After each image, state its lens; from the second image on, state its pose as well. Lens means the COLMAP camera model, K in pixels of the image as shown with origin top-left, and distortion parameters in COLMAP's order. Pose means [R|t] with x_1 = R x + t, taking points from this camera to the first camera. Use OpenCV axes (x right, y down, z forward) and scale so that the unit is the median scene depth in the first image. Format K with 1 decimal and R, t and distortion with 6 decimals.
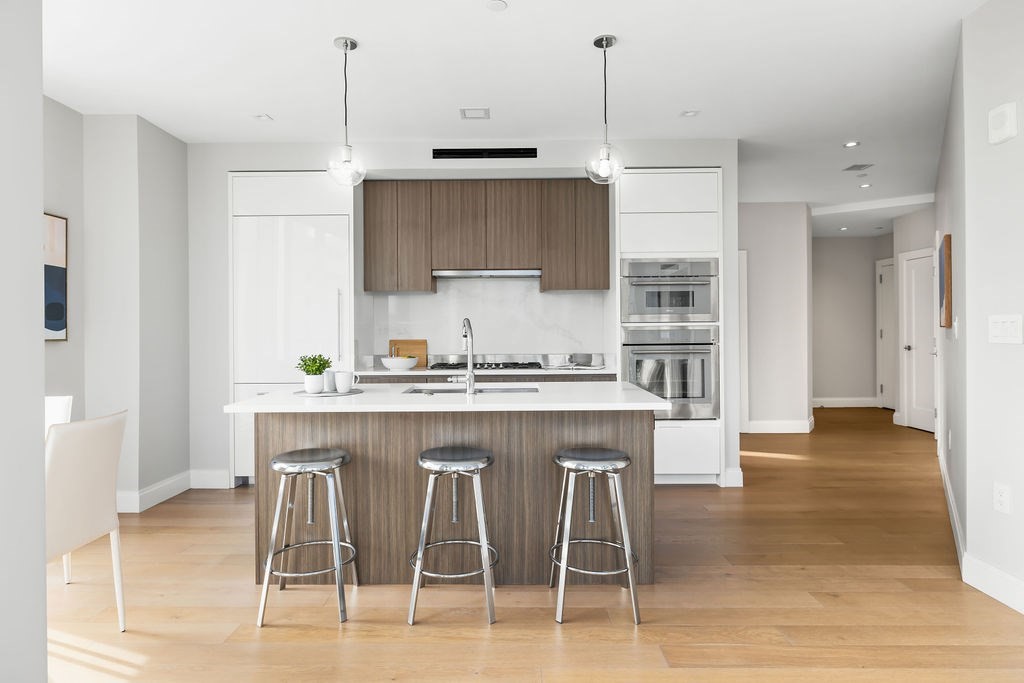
lens RADIAL K [[565.0, 0, 511.2], [0, 565.0, 323.0], [0, 0, 1]] dist [0.003840, 0.000617]
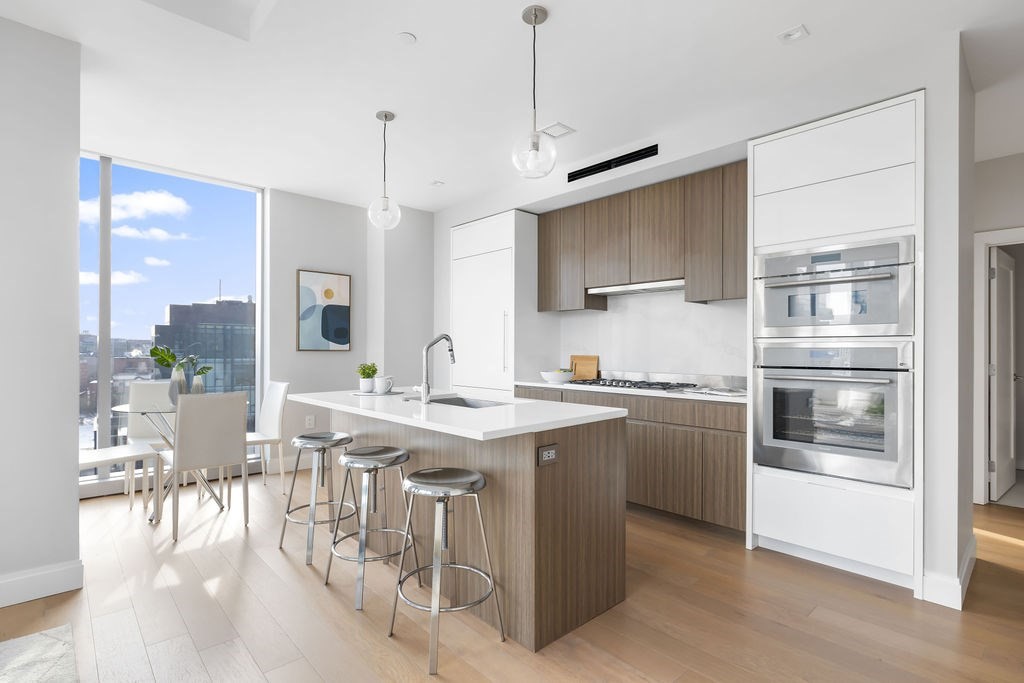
lens RADIAL K [[495.3, 0, 512.0], [0, 495.3, 341.5], [0, 0, 1]] dist [-0.000324, 0.000500]
pose [[0.691027, -0.000381, -0.722829, 0.452321], [-0.000969, 0.999998, -0.001453, 0.005461], [0.722828, 0.001704, 0.691026, 0.289493]]
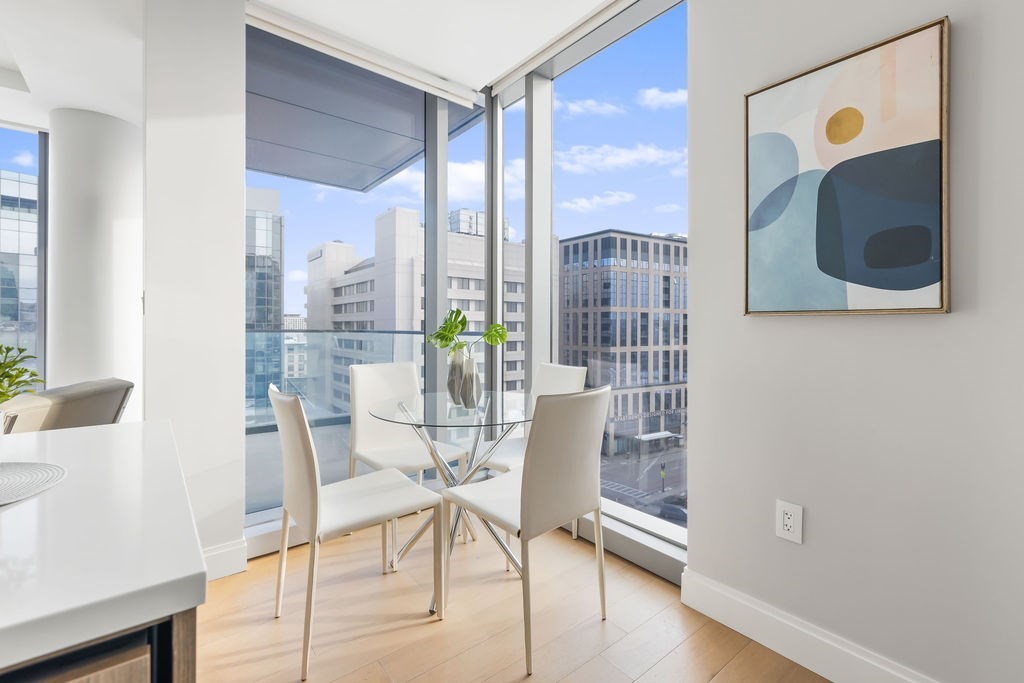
lens RADIAL K [[453.1, 0, 511.4], [0, 453.1, 325.6], [0, 0, 1]] dist [0.002406, 0.000161]
pose [[-0.771707, -0.002904, -0.635971, -0.268496], [0.000536, 0.999986, -0.005218, 0.035189], [0.635978, -0.004368, -0.771695, 0.857335]]
